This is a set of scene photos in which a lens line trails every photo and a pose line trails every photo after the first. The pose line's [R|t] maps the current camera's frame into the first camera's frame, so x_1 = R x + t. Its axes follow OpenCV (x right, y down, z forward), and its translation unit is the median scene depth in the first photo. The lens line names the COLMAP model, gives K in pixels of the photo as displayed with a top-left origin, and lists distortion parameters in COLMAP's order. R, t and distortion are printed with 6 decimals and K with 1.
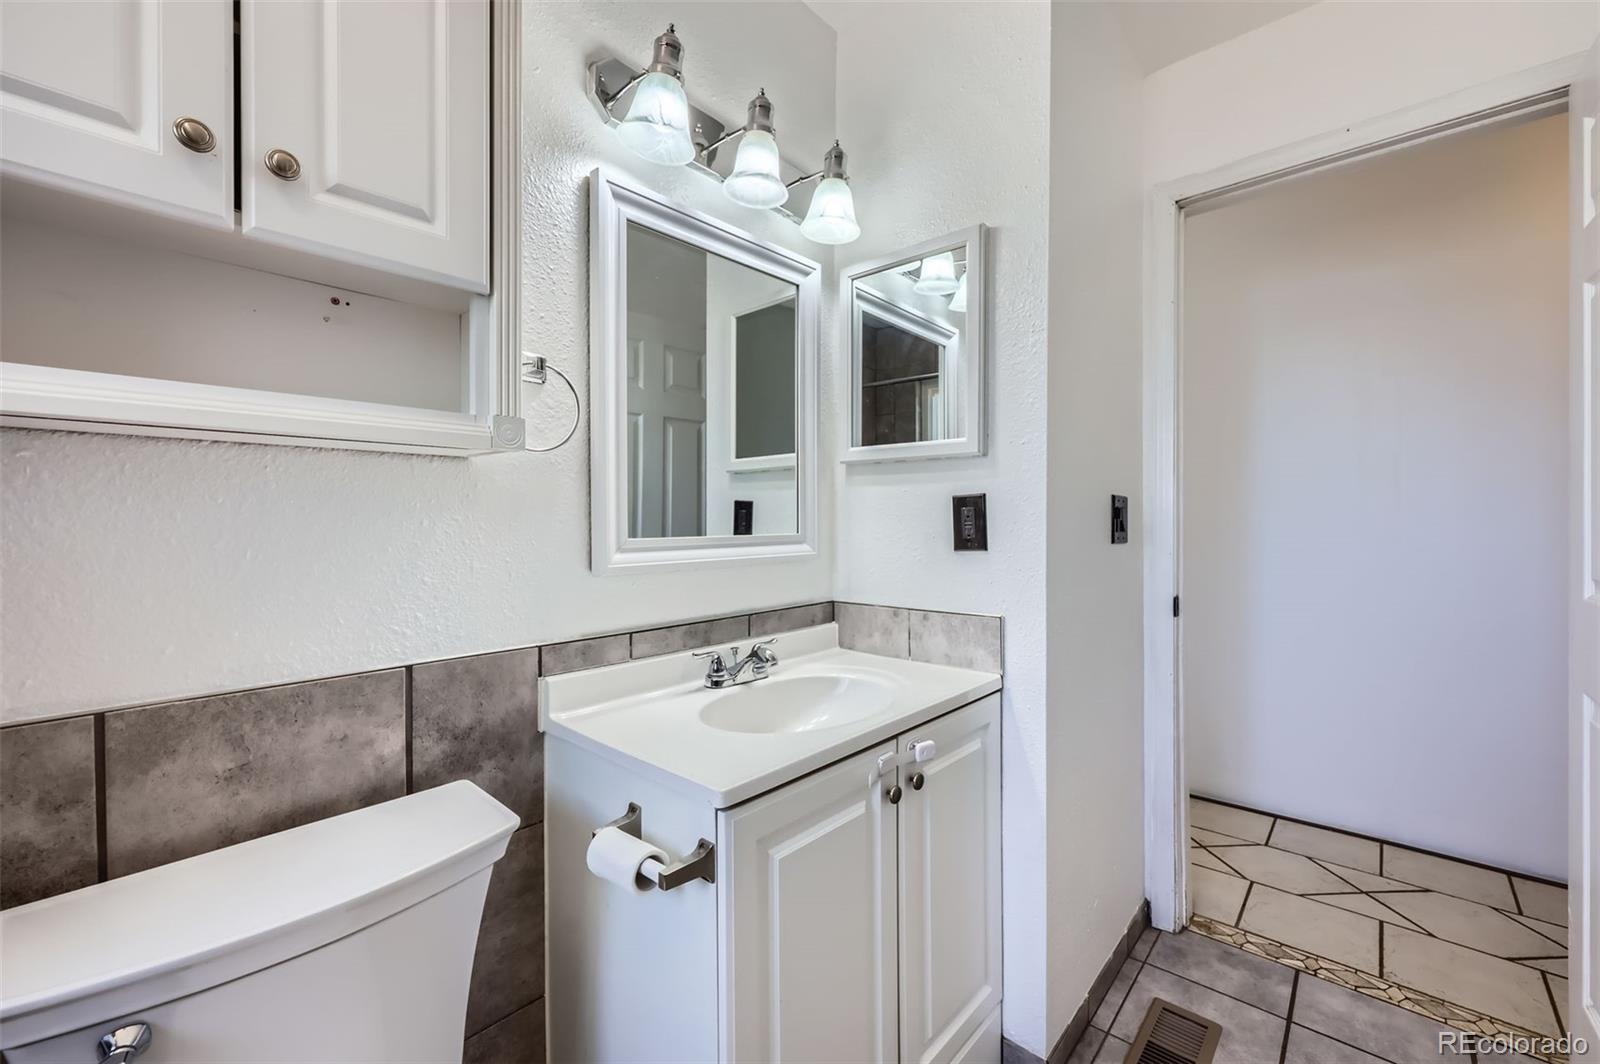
lens RADIAL K [[654.2, 0, 810.7], [0, 654.2, 524.9], [0, 0, 1]] dist [-0.001147, 0.000560]
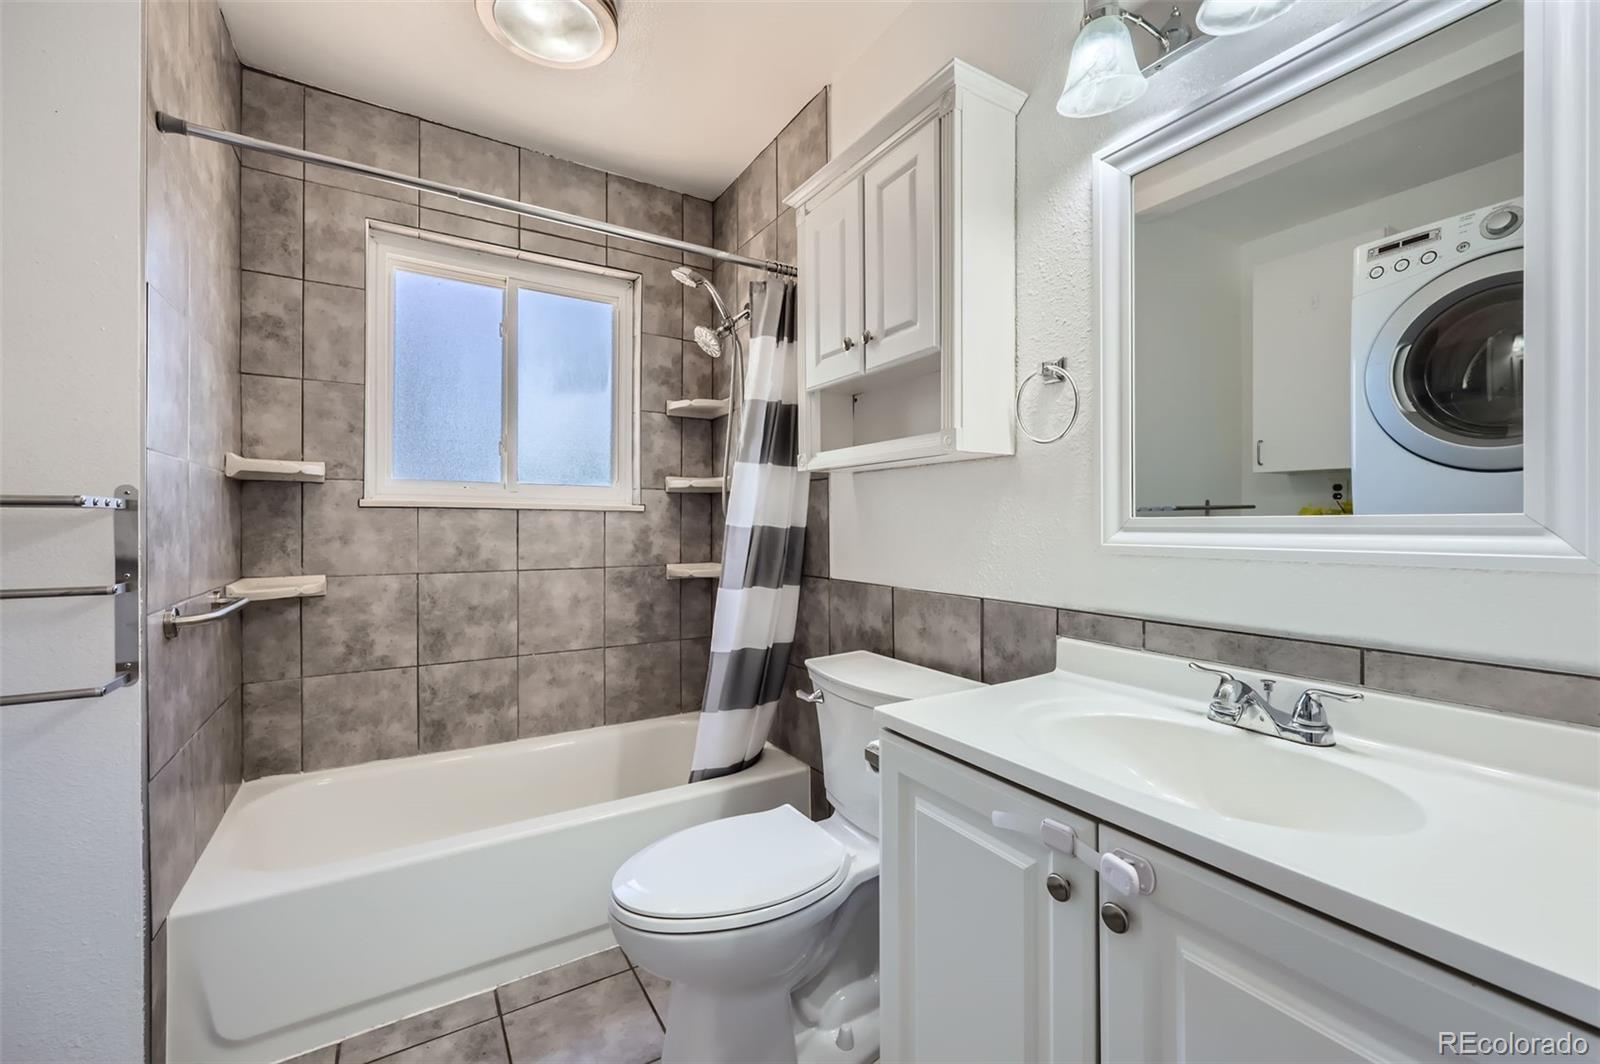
lens RADIAL K [[654.2, 0, 799.1], [0, 654.2, 516.2], [0, 0, 1]] dist [-0.001147, 0.000560]
pose [[-0.280280, 0.005521, -0.959902, 0.665231], [0.001447, 0.999985, 0.005329, 0.011903], [0.959917, 0.000105, -0.280284, 0.711428]]
